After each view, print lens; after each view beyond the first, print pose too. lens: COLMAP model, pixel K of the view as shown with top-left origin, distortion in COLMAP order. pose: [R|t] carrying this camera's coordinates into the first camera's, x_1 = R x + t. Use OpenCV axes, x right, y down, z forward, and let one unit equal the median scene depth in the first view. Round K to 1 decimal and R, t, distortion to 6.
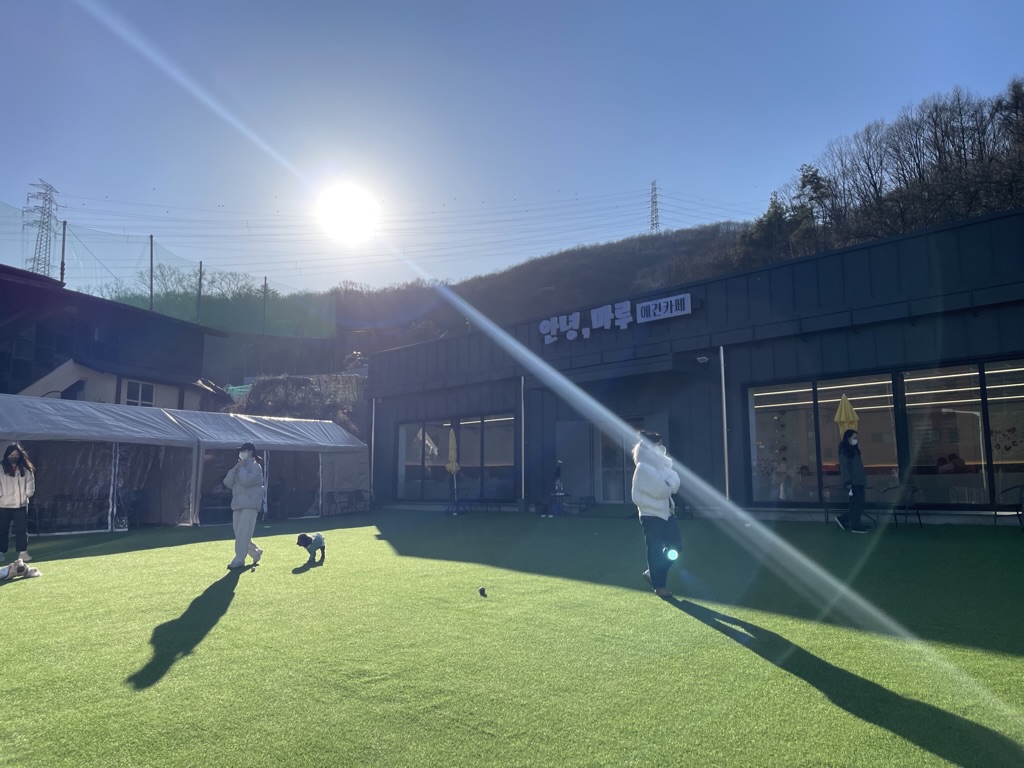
lens RADIAL K [[783.4, 0, 503.7], [0, 783.4, 385.0], [0, 0, 1]] dist [-0.001880, -0.052094]
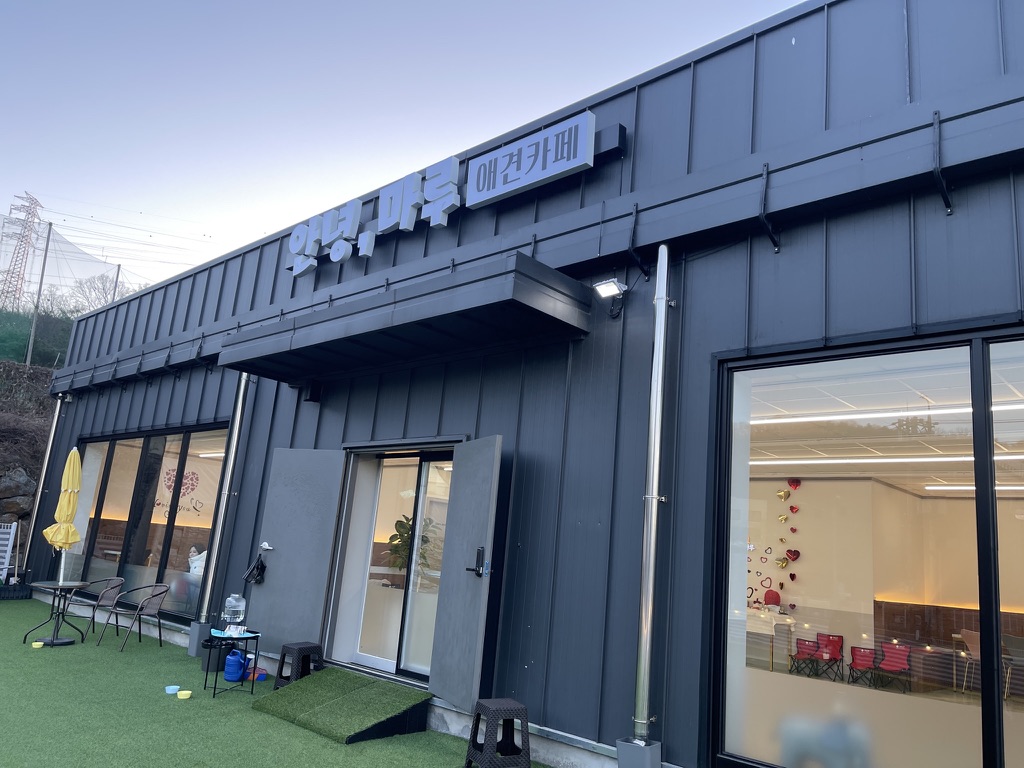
lens RADIAL K [[783.4, 0, 519.9], [0, 783.4, 382.0], [0, 0, 1]] dist [-0.001880, -0.052094]
pose [[0.994674, 0.098154, 0.031453, 0.186088], [-0.094862, 0.991133, -0.093036, 0.040011], [-0.040306, 0.089557, 0.995166, 0.593162]]
